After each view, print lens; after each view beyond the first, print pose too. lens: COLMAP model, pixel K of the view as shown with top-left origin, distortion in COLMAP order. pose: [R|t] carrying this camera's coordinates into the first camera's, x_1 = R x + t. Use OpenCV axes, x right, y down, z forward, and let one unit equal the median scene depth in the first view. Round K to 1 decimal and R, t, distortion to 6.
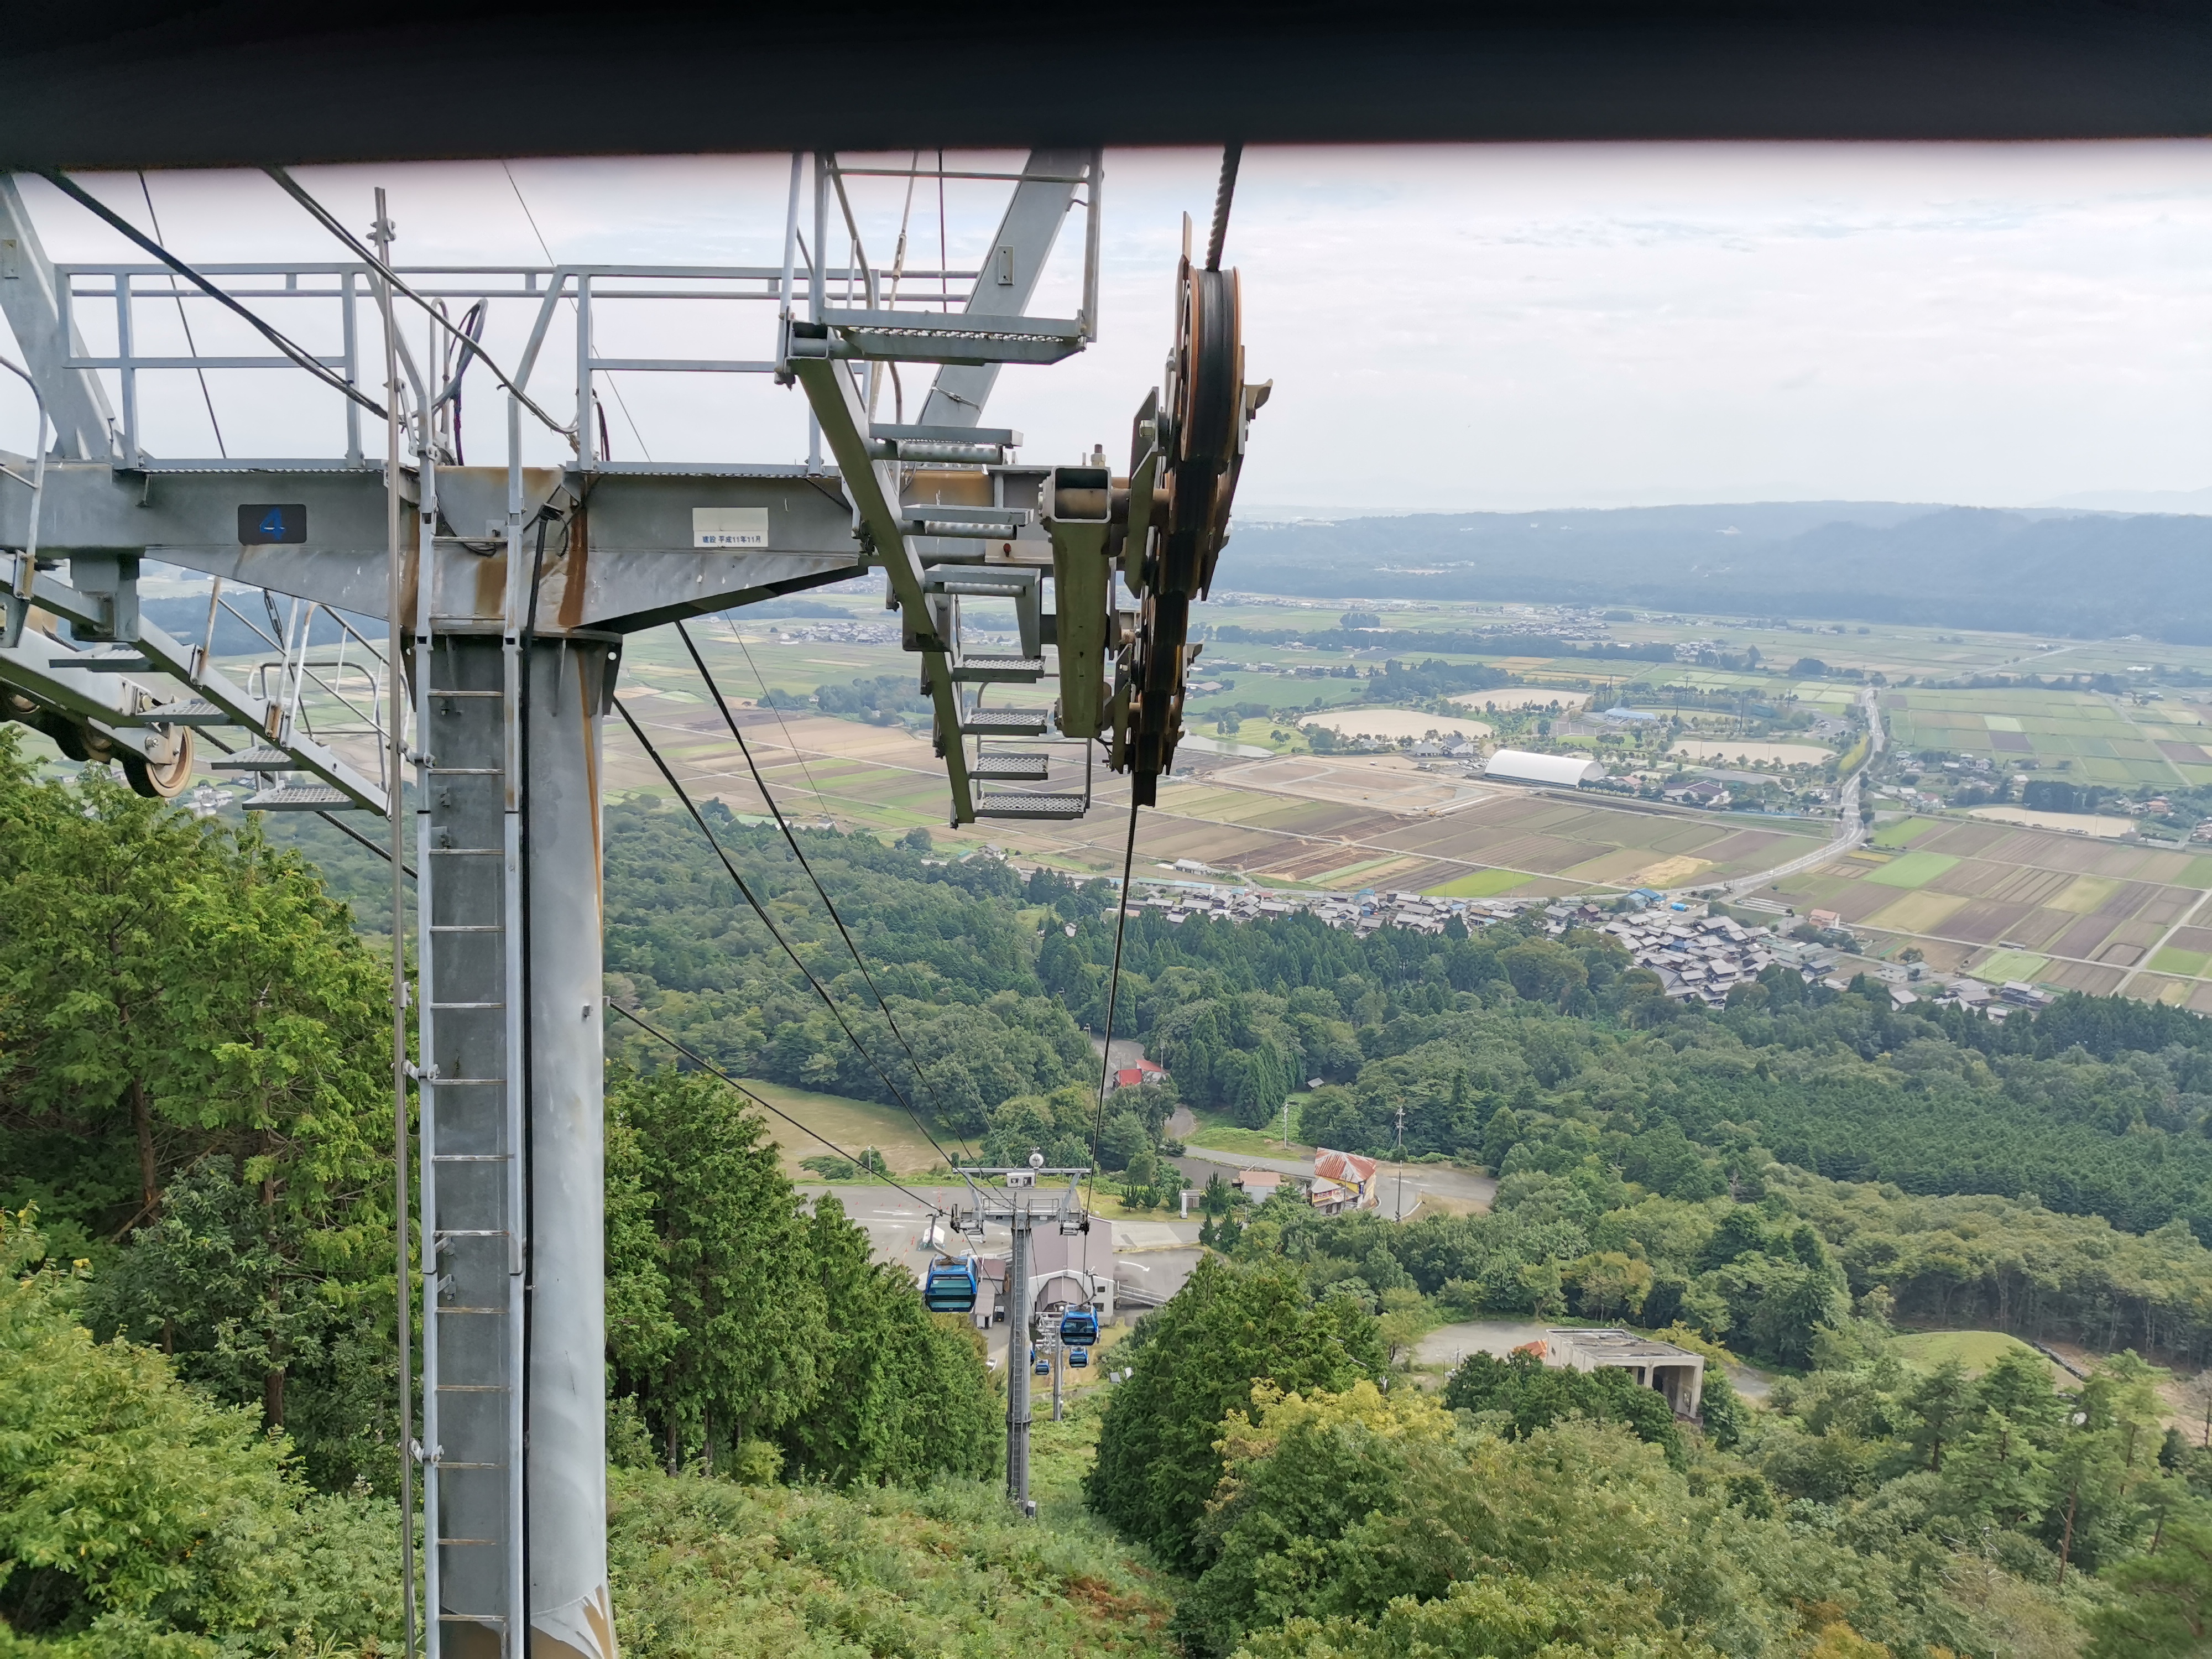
lens RADIAL K [[1652.0, 0, 1098.9], [0, 1652.0, 826.7], [0, 0, 1]] dist [0.043695, -0.159360]
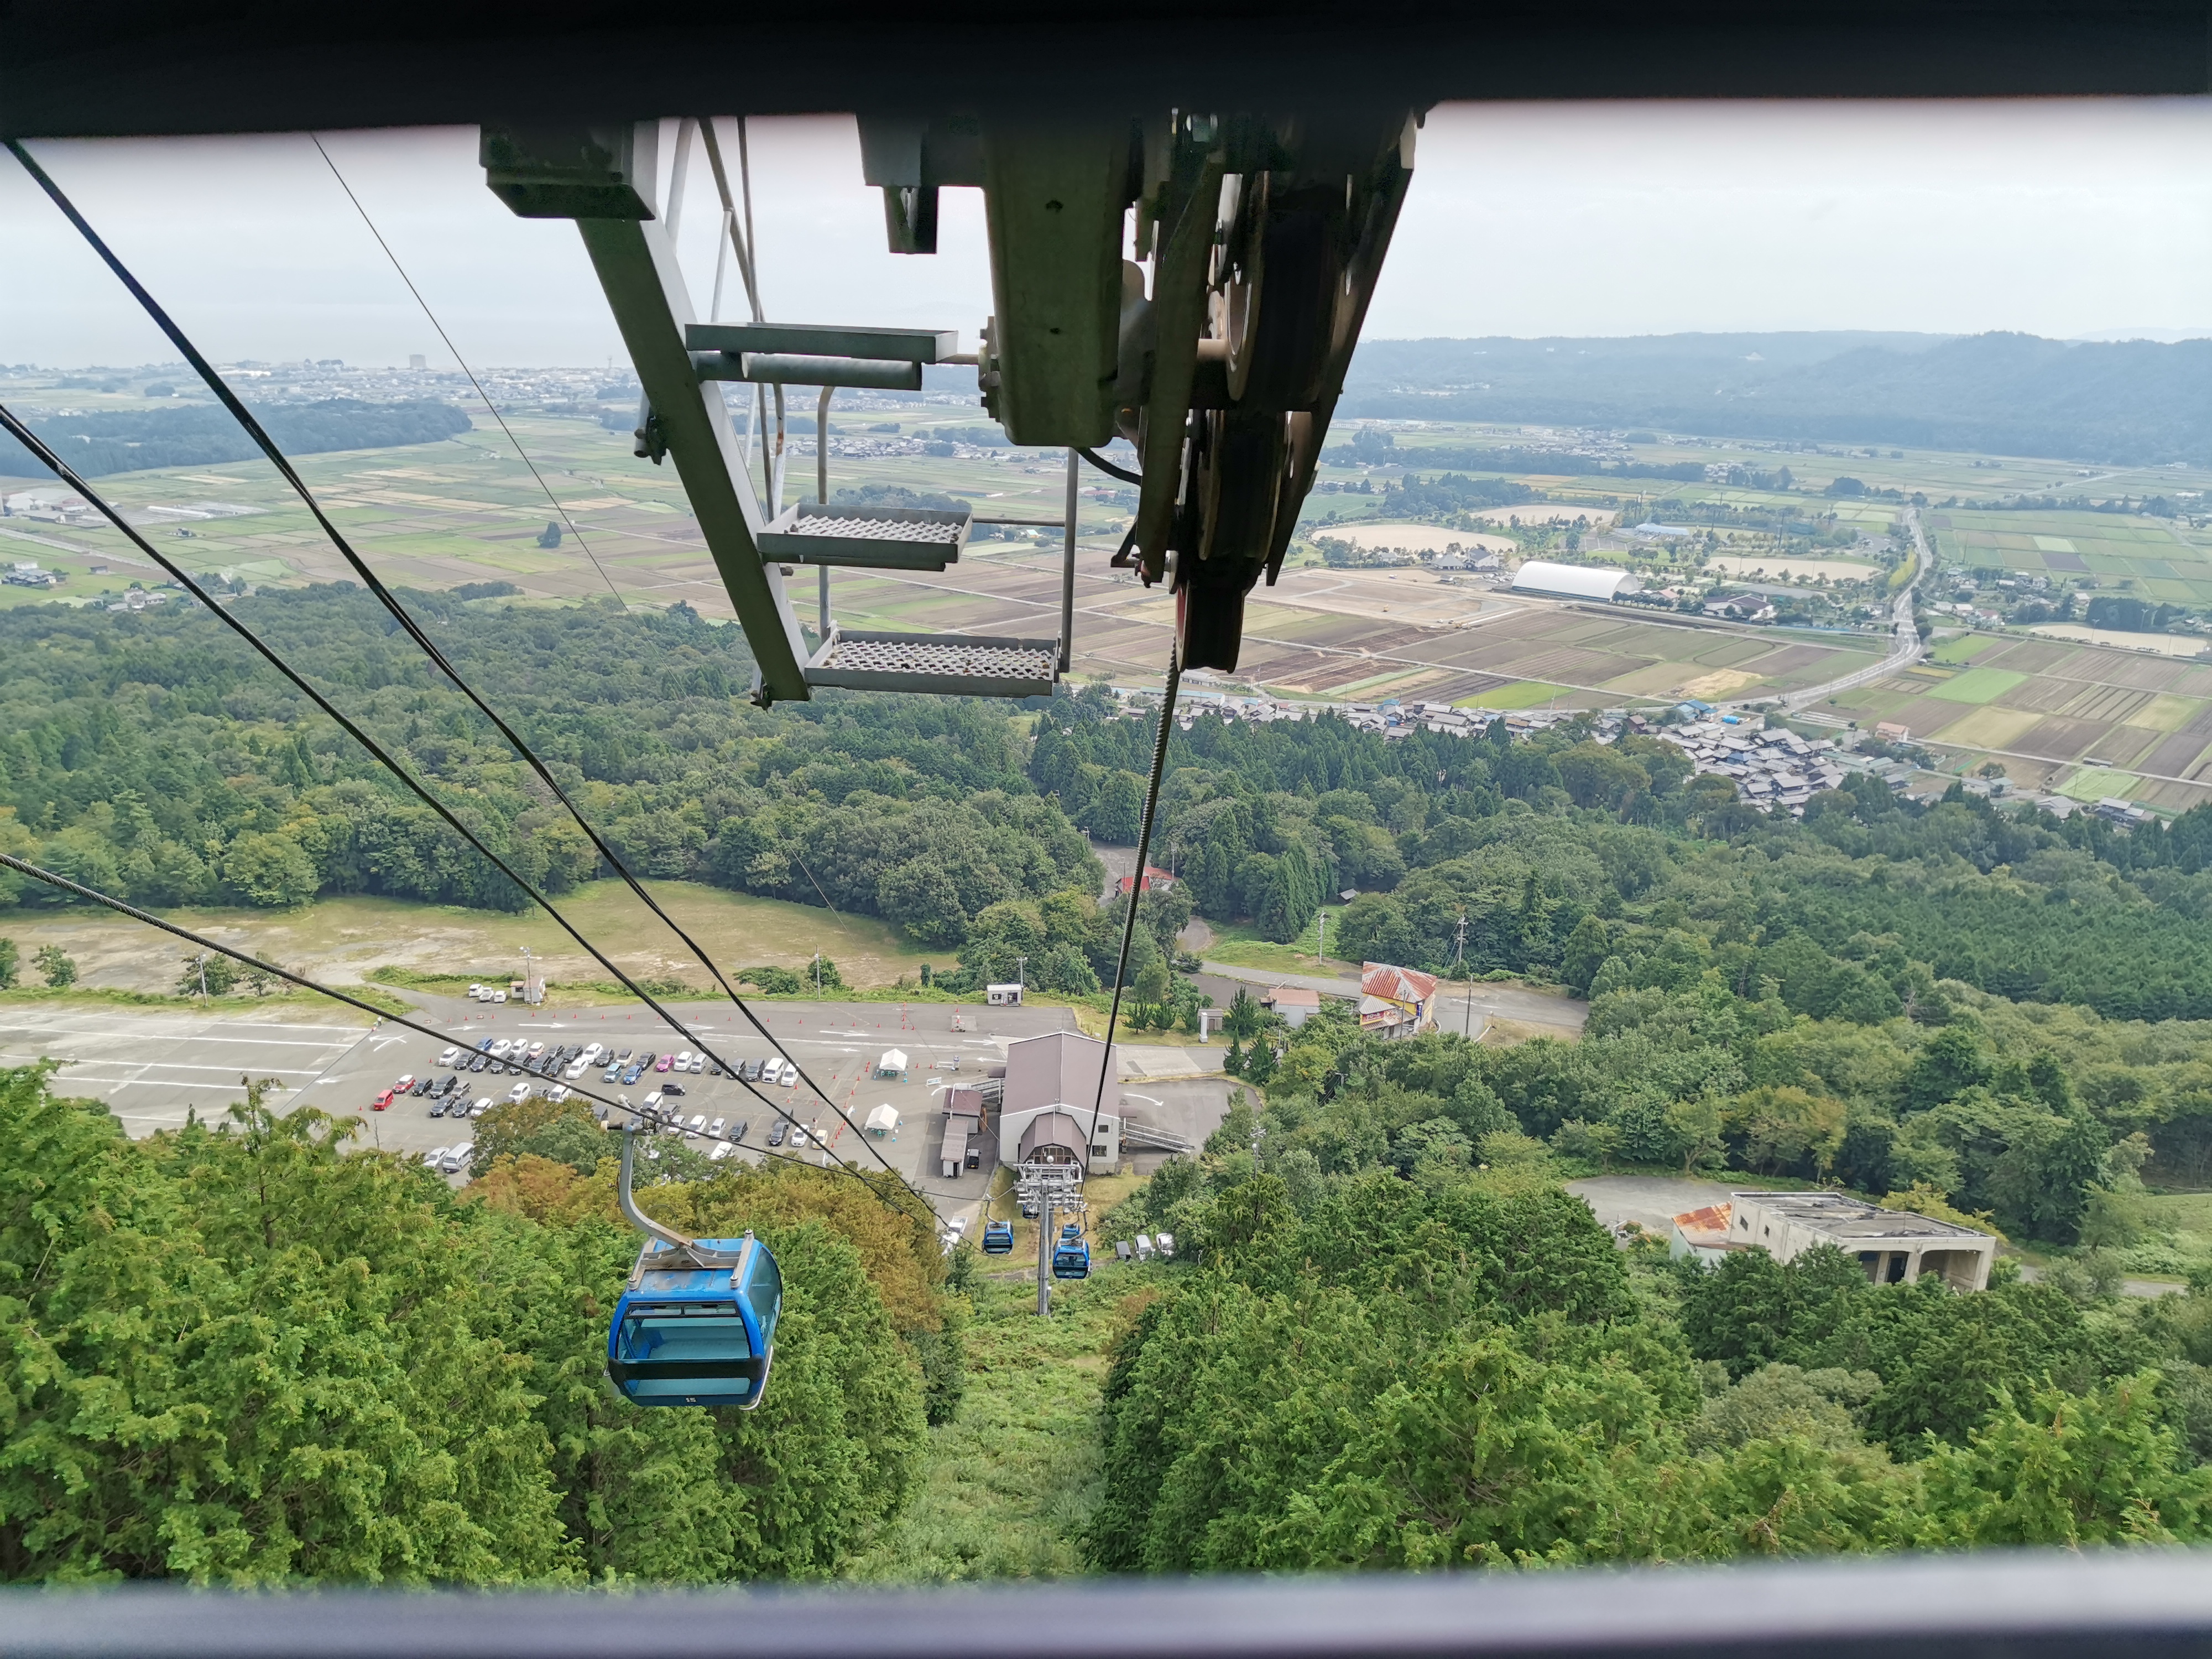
lens RADIAL K [[1651.7, 0, 1100.3], [0, 1651.7, 834.9], [0, 0, 1]] dist [0.037624, -0.140454]
pose [[0.999973, 0.006667, 0.002927, -0.001548], [-0.006928, 0.994899, 0.100639, 0.031317], [-0.002241, -0.100657, 0.994919, 0.119024]]
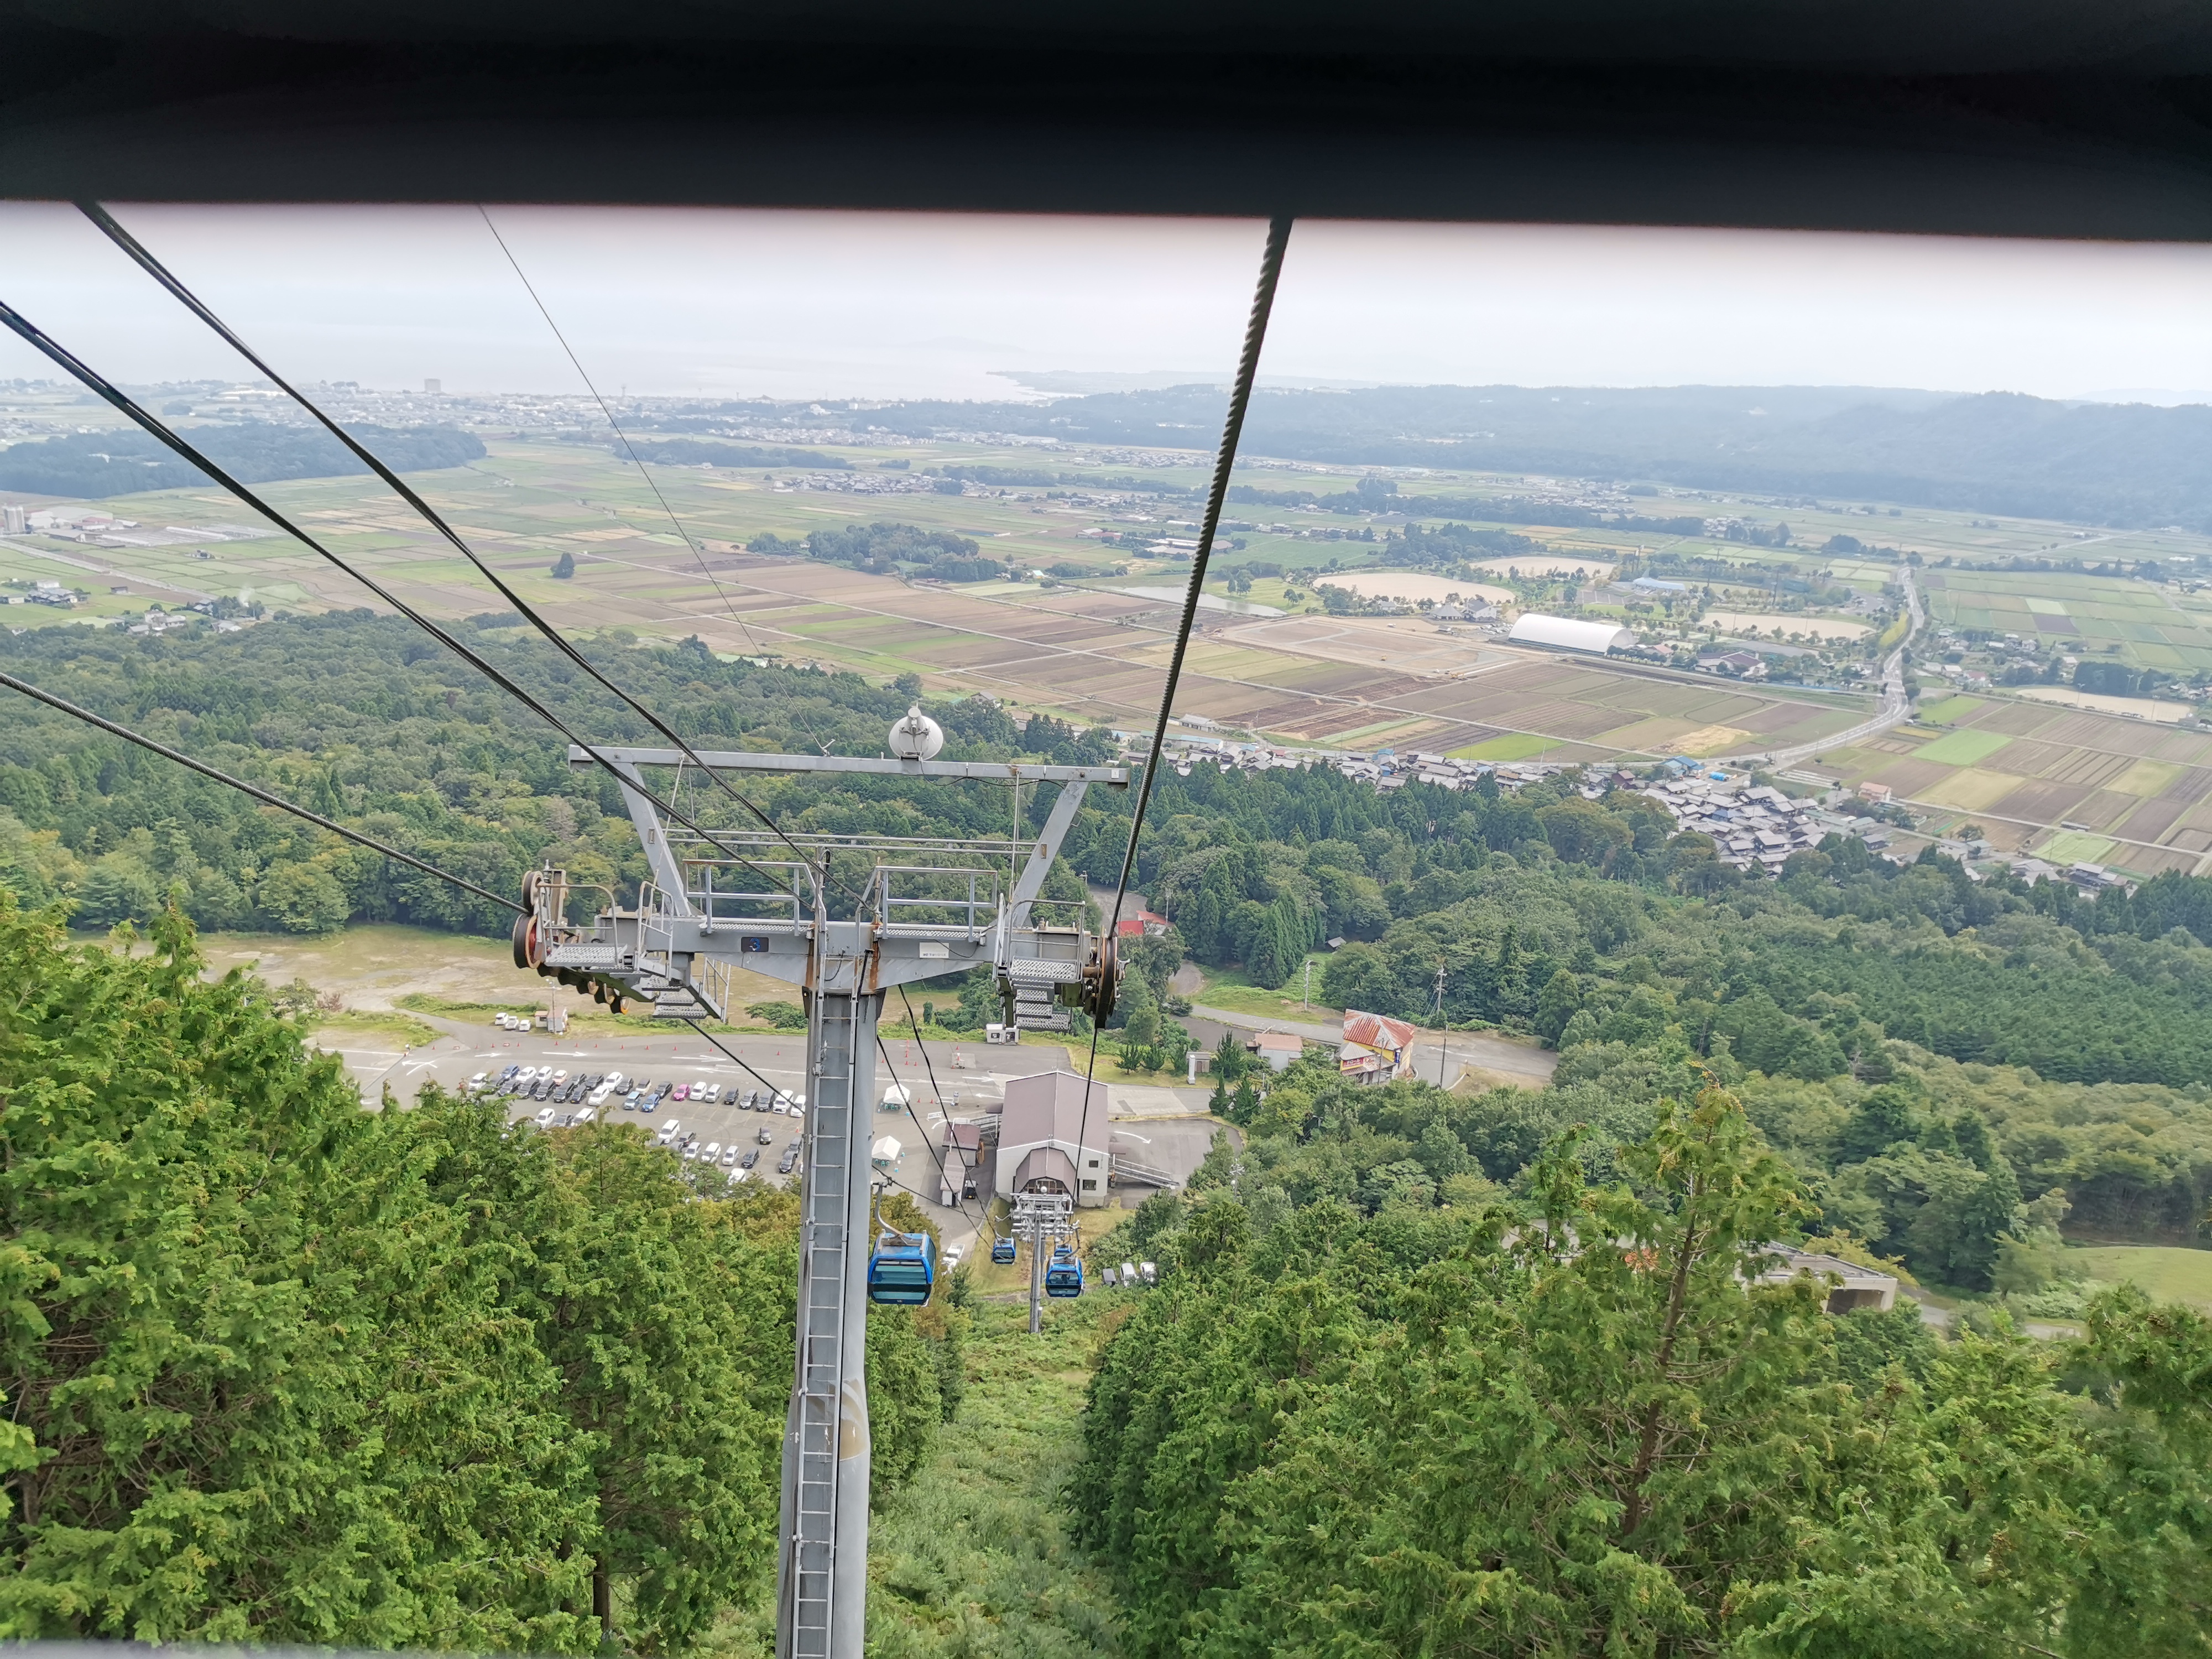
lens RADIAL K [[1652.7, 0, 1099.1], [0, 1652.7, 829.1], [0, 0, 1]] dist [0.038573, -0.146521]
pose [[0.999575, 0.029055, 0.002366, -0.001295], [-0.029150, 0.996668, 0.076178, 0.024210], [-0.000145, -0.076215, 0.997091, 0.092491]]
